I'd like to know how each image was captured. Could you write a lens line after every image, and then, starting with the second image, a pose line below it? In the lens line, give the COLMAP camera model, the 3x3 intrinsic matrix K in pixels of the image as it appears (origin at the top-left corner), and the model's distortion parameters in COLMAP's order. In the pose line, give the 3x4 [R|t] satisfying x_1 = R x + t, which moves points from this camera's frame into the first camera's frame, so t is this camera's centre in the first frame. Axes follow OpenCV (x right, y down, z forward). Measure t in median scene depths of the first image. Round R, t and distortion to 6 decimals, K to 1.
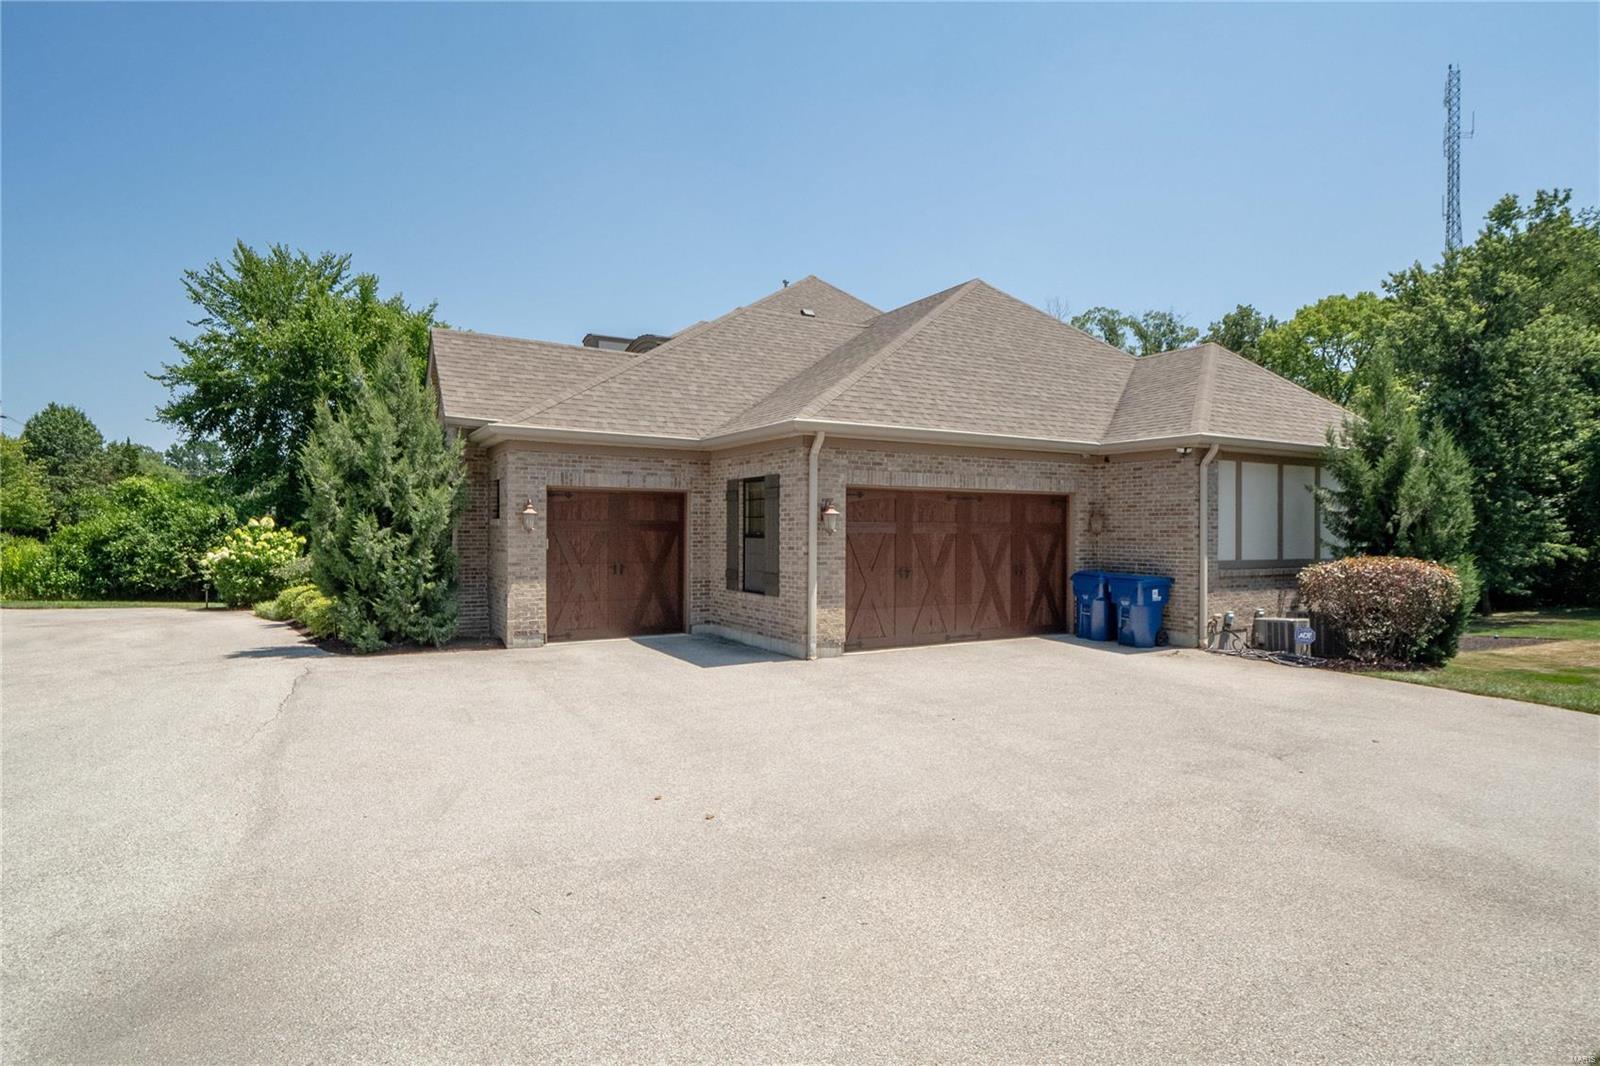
lens RADIAL K [[837.4, 0, 800.0], [0, 837.4, 533.0], [0, 0, 1]] dist [-0.002413, -0.000294]
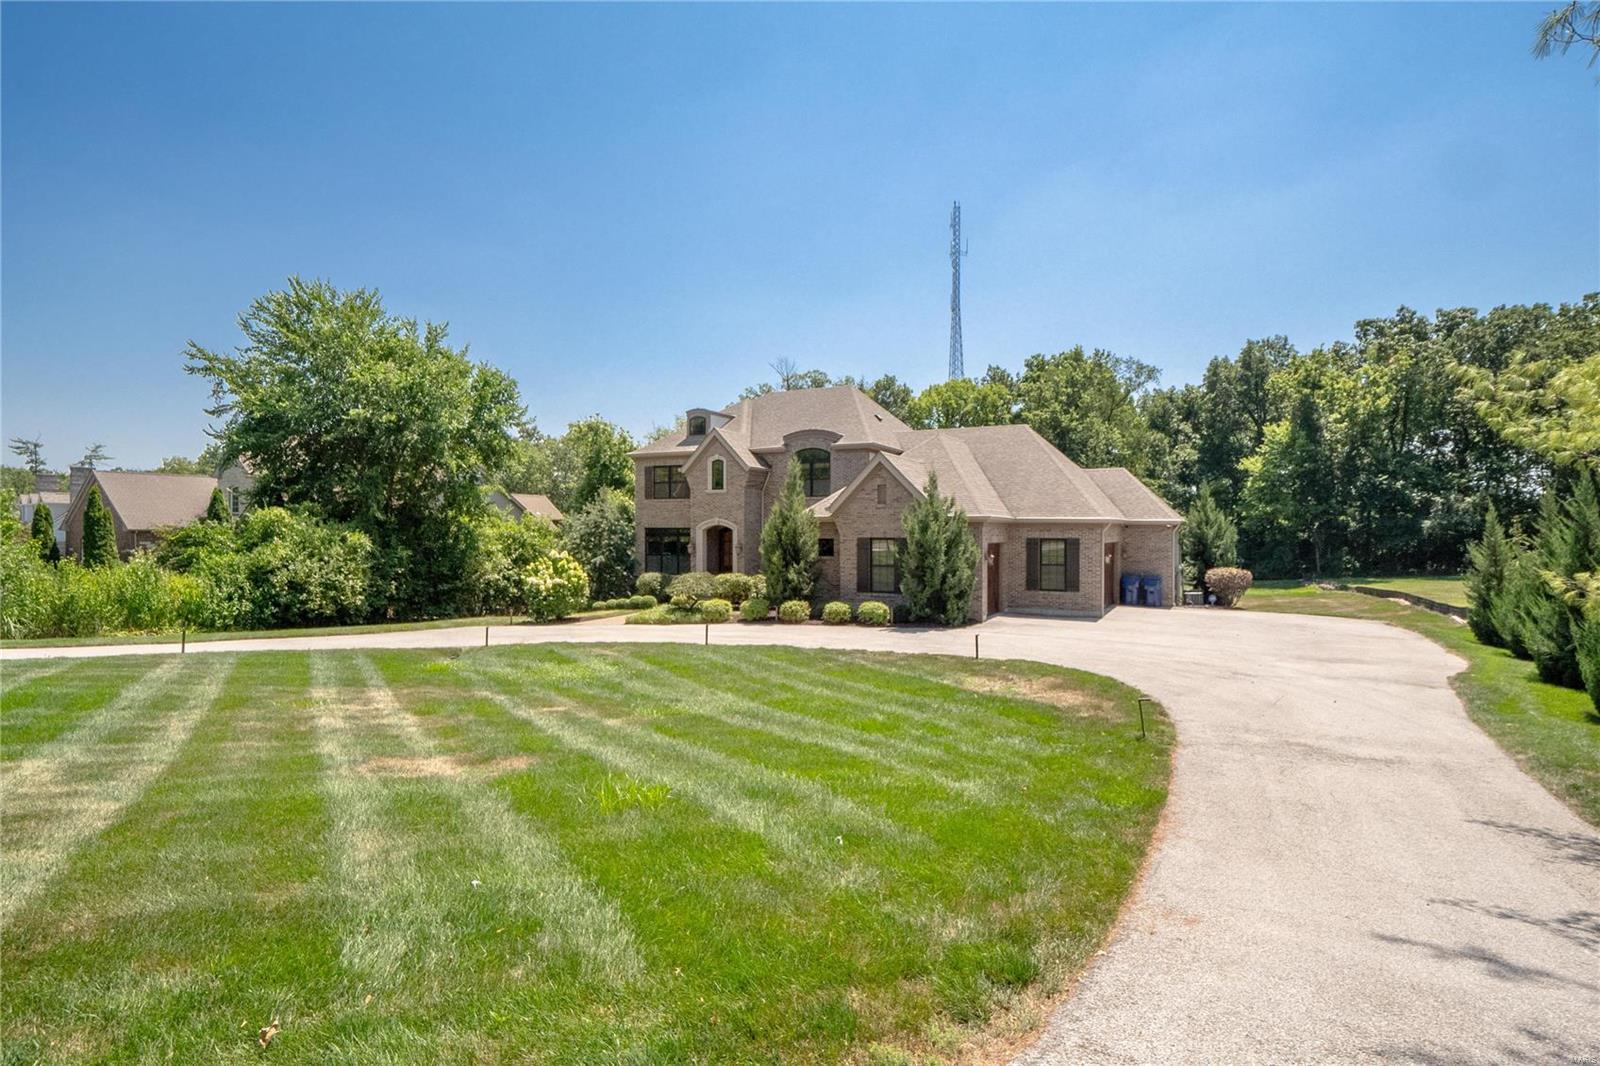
lens RADIAL K [[829.7, 0, 796.9], [0, 829.7, 531.3], [0, 0, 1]] dist [-0.000235, -0.000040]
pose [[0.853722, -0.002723, 0.520722, -0.546059], [0.002513, 0.999996, 0.001110, -0.027612], [-0.520723, 0.000361, 0.853726, -0.155908]]
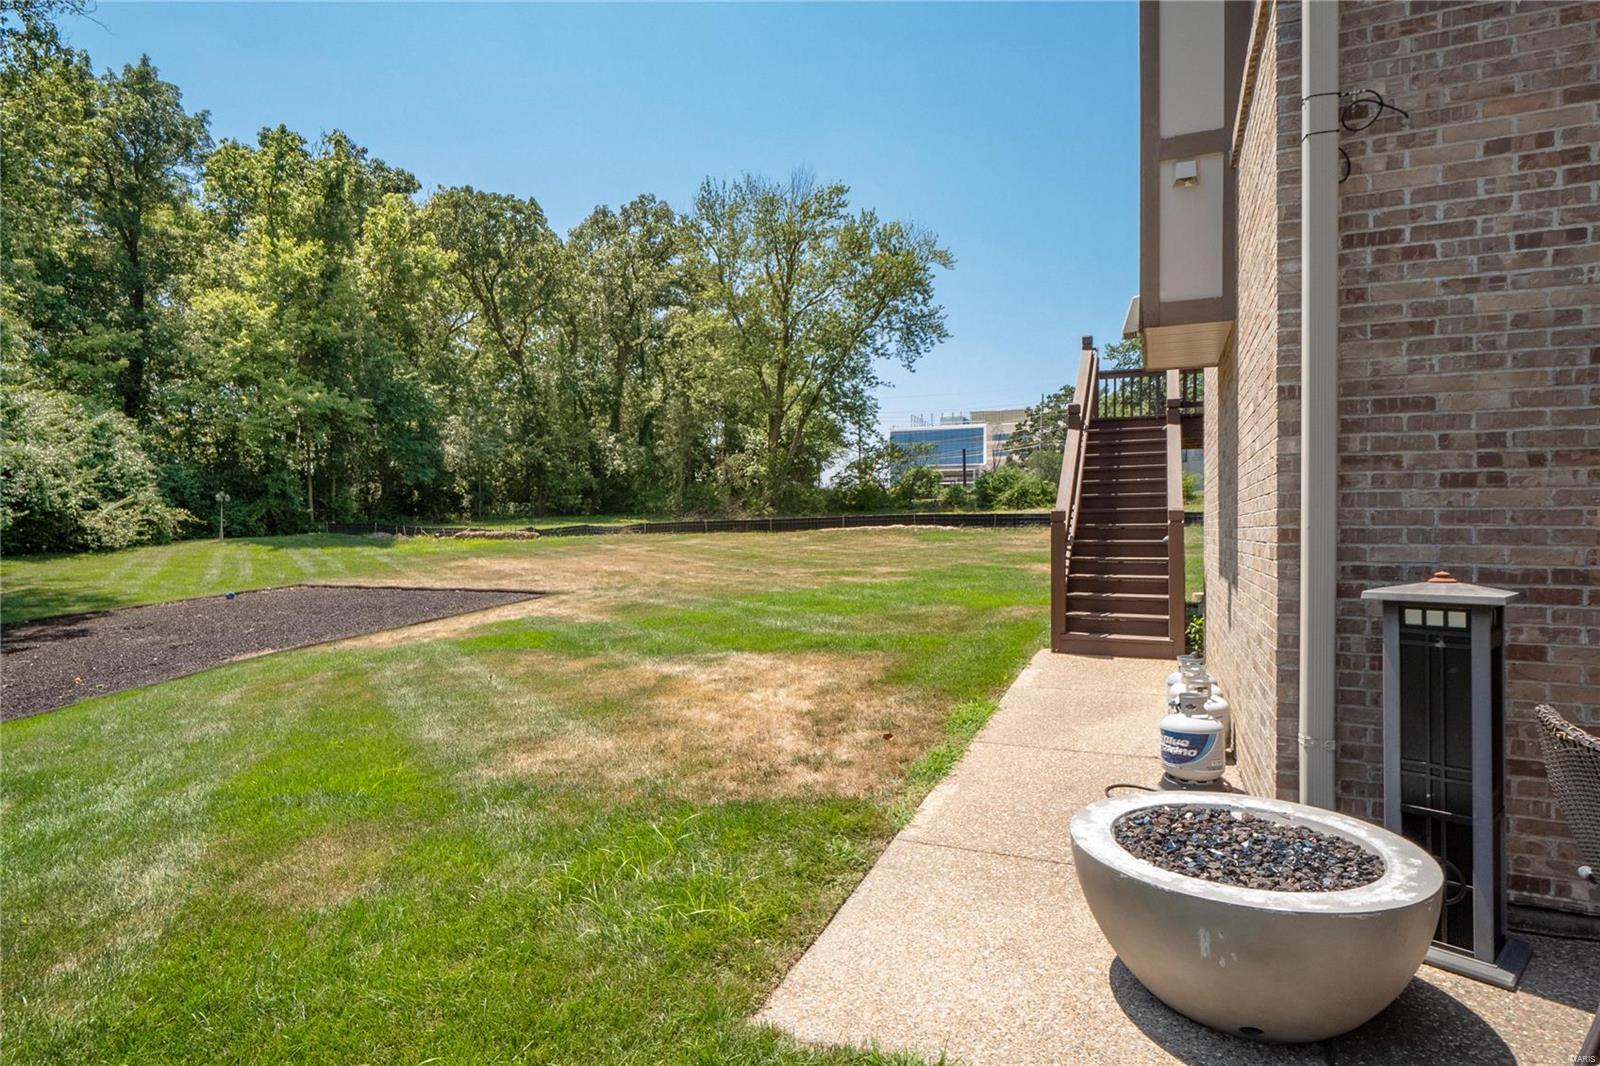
lens RADIAL K [[837.4, 0, 800.0], [0, 837.4, 533.0], [0, 0, 1]] dist [-0.002413, -0.000294]
pose [[-0.585904, -0.002948, 0.810375, 0.135034], [-0.000996, 0.999995, 0.002918, 0.075706], [-0.810380, 0.000903, -0.585904, 0.896711]]
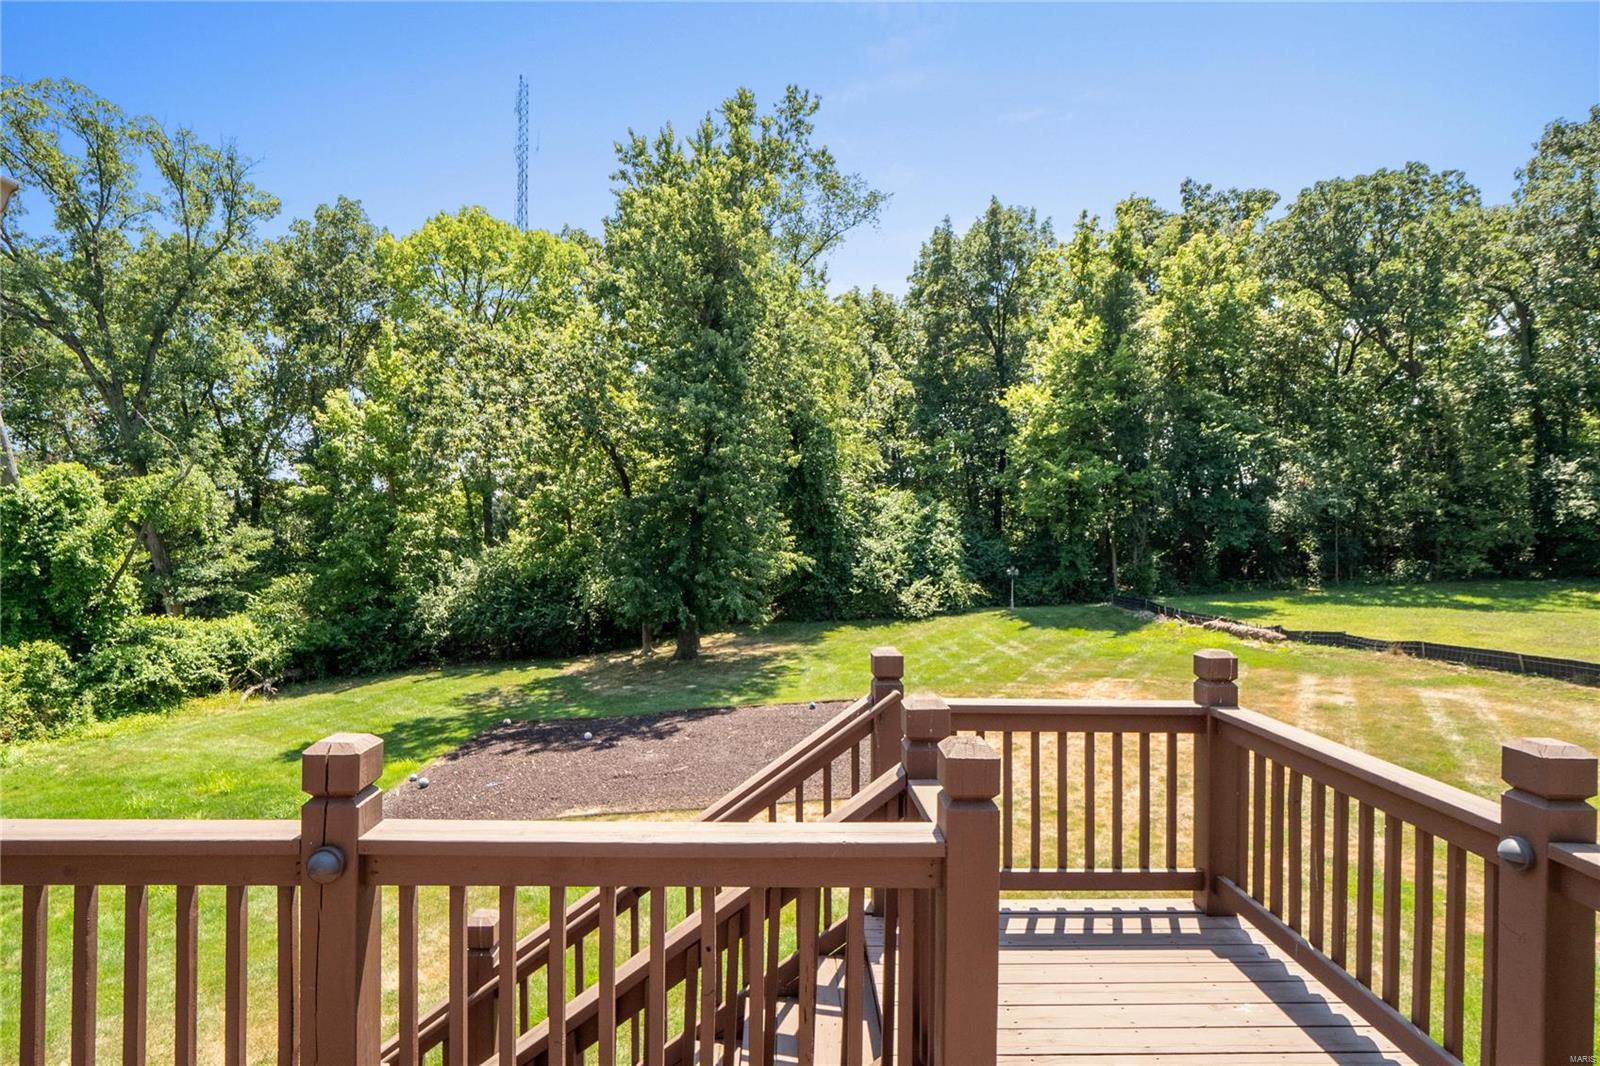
lens RADIAL K [[825.6, 0, 802.0], [0, 825.6, 528.1], [0, 0, 1]] dist [-0.001246, 0.000982]
pose [[0.502691, 0.002881, 0.864461, 0.239963], [-0.002374, 0.999995, -0.001952, -0.007916], [-0.864463, -0.001071, 0.502696, 0.598331]]
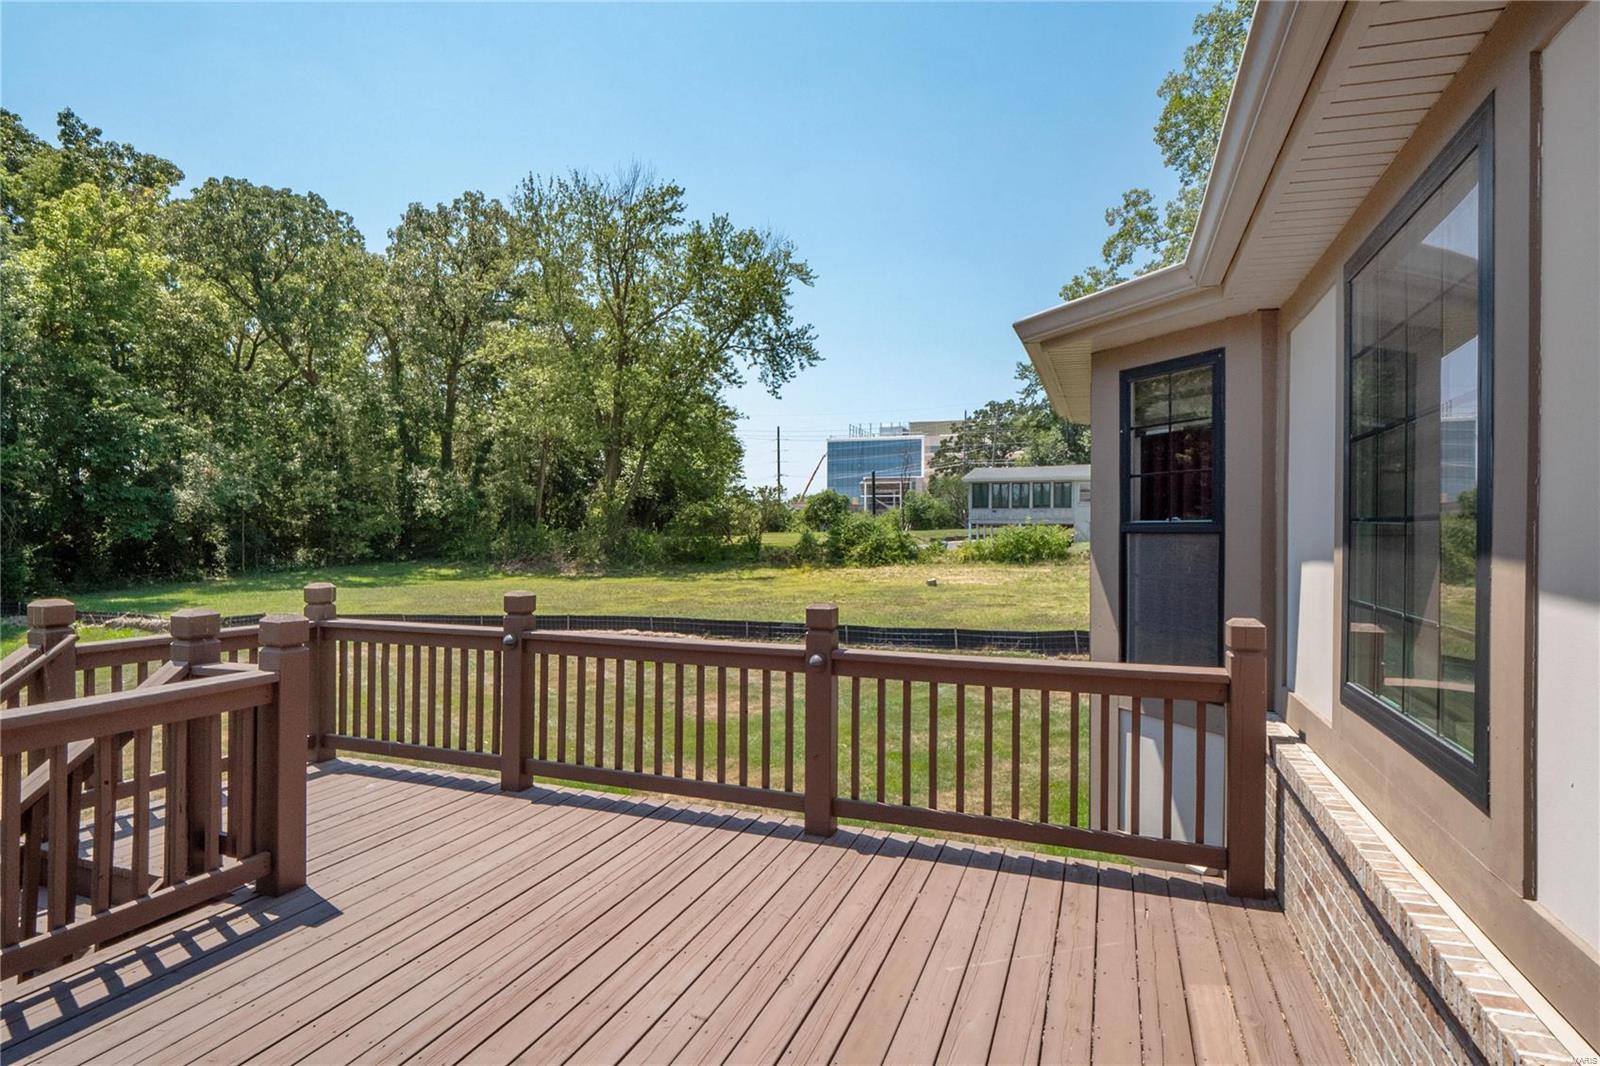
lens RADIAL K [[820.1, 0, 818.8], [0, 820.1, 532.8], [0, 0, 1]] dist [-0.013628, -0.000132]
pose [[-0.632815, -0.007638, 0.774265, 0.181837], [-0.004917, 0.999971, 0.005846, -0.003685], [-0.774288, -0.000108, -0.632834, 0.629116]]
